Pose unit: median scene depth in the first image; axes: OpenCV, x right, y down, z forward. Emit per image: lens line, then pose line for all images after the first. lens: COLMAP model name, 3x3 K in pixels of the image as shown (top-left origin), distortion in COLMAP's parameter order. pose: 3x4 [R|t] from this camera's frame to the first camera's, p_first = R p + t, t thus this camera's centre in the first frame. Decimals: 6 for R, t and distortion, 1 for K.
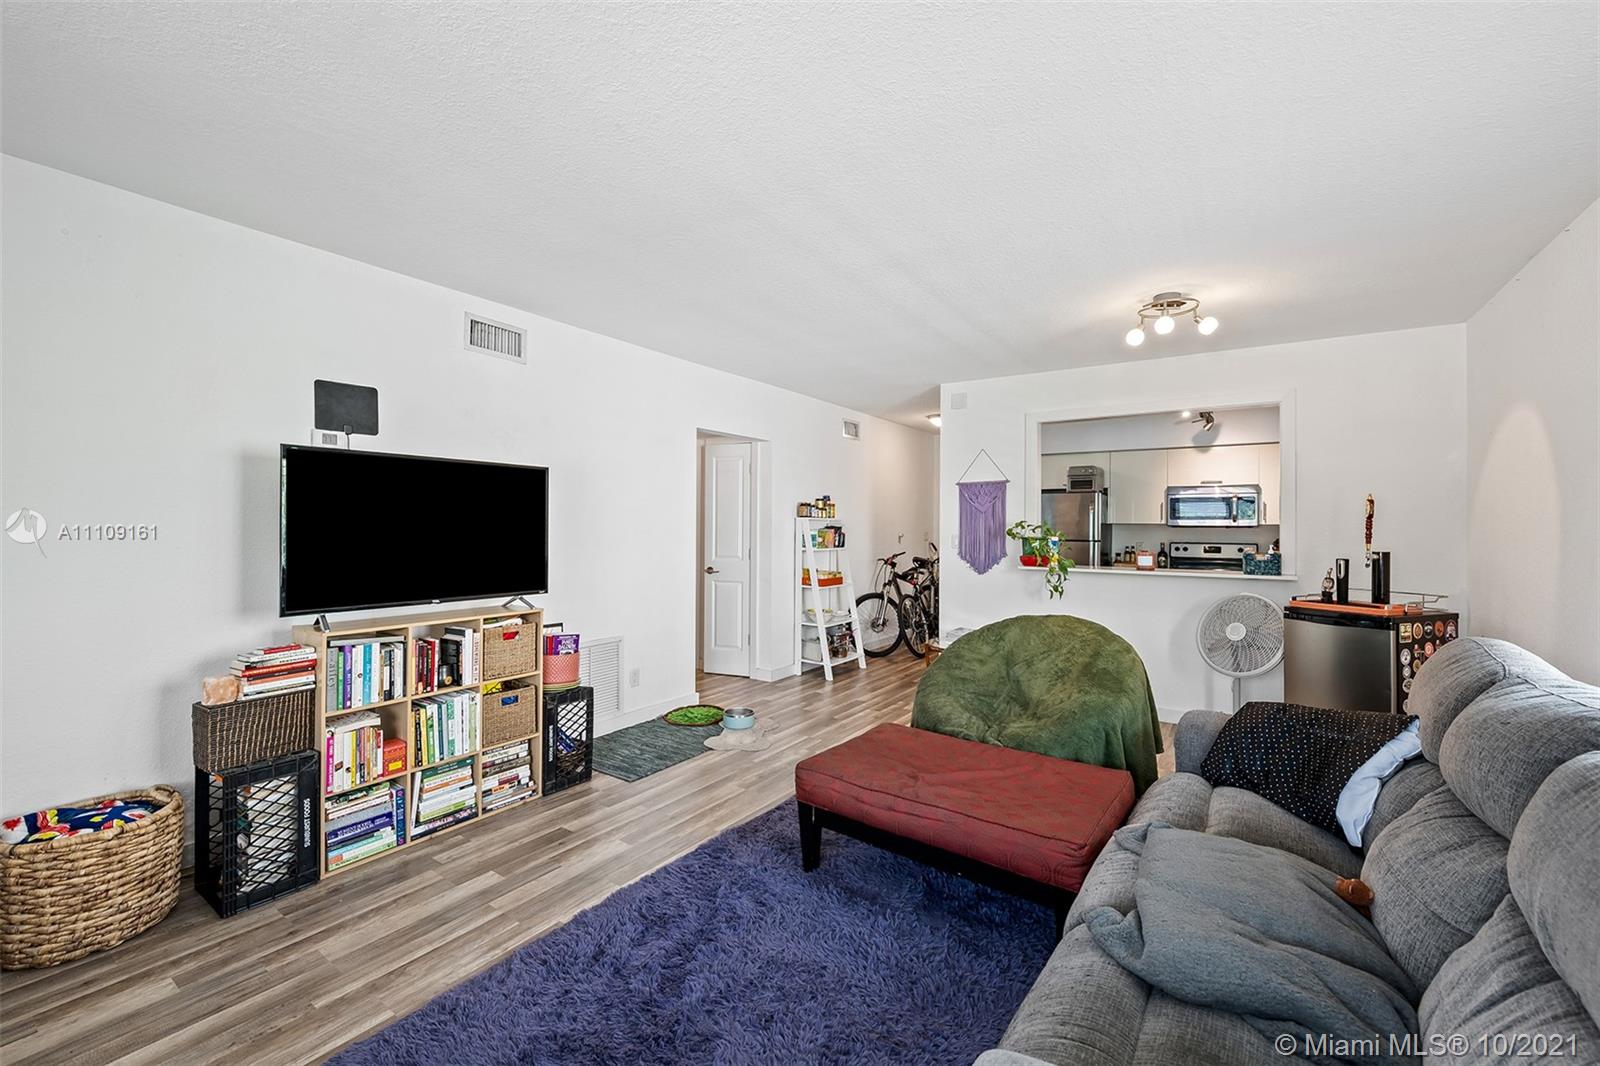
lens RADIAL K [[651.8, 0, 797.9], [0, 651.8, 526.5], [0, 0, 1]] dist [-0.000815, 0.000043]
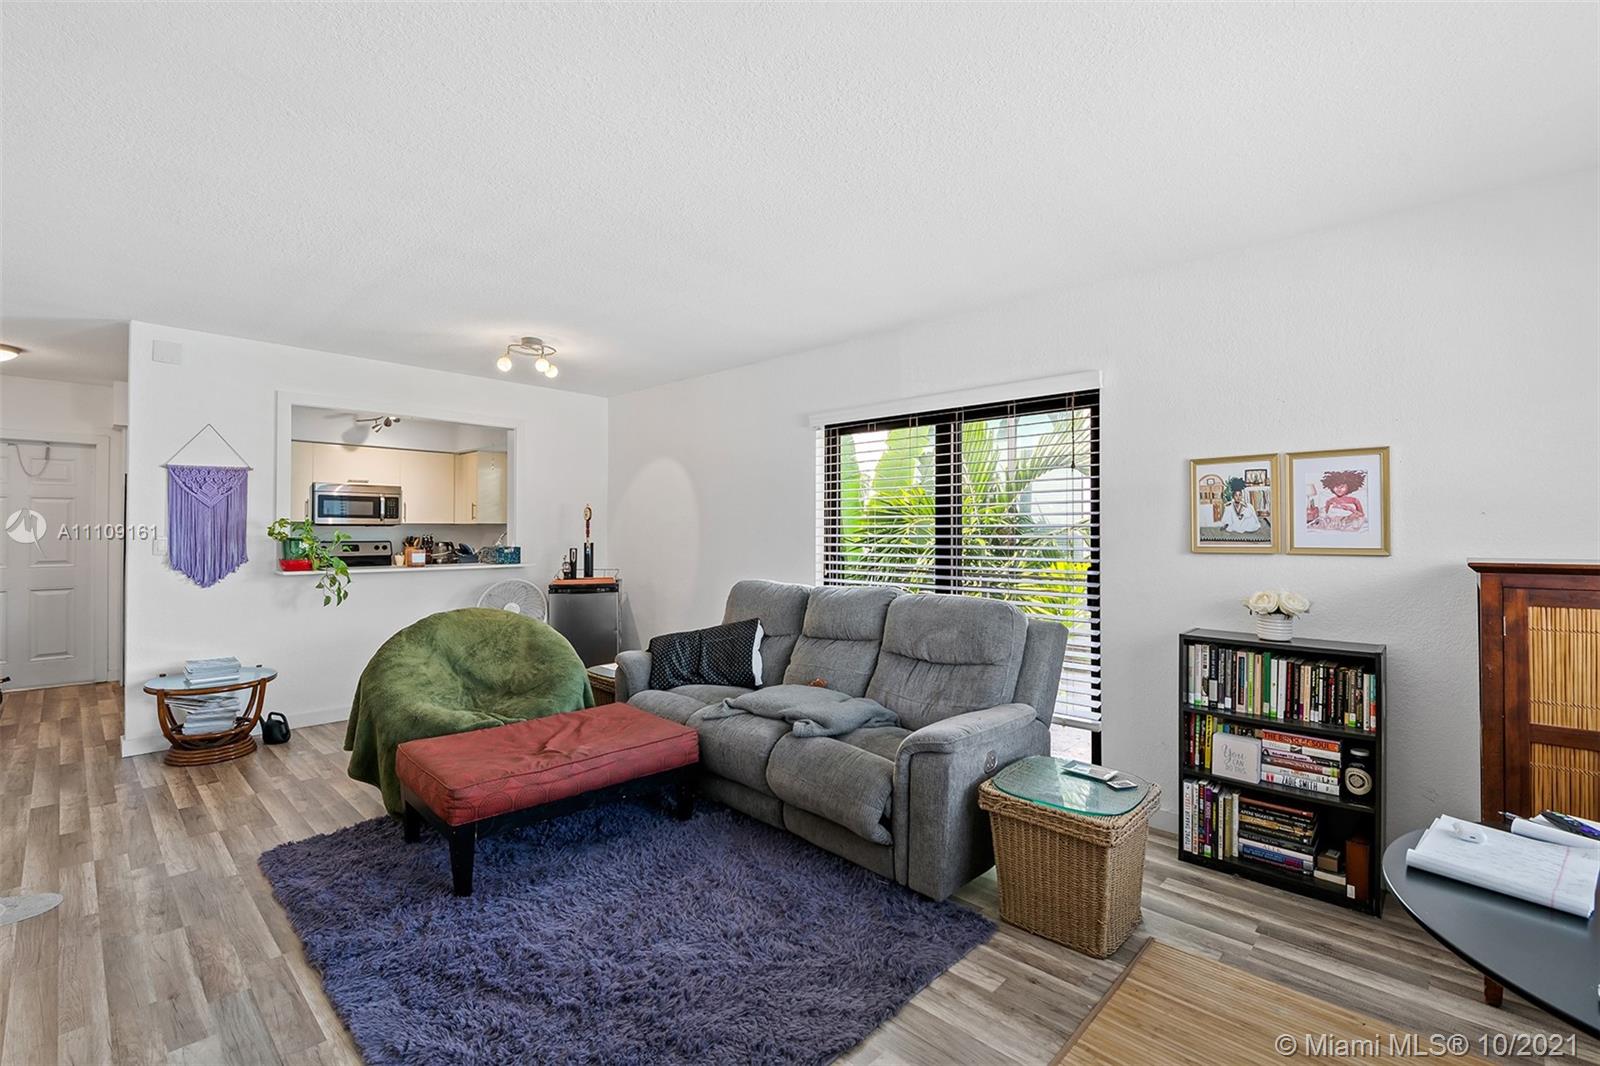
lens RADIAL K [[763.1, 0, 803.0], [0, 763.1, 522.9], [0, 0, 1]] dist [0.001602, -0.021791]
pose [[0.119031, 0.002754, 0.992887, -0.554511], [-0.002536, 0.999994, -0.002469, -0.002740], [-0.992887, -0.002224, 0.119038, 0.215043]]
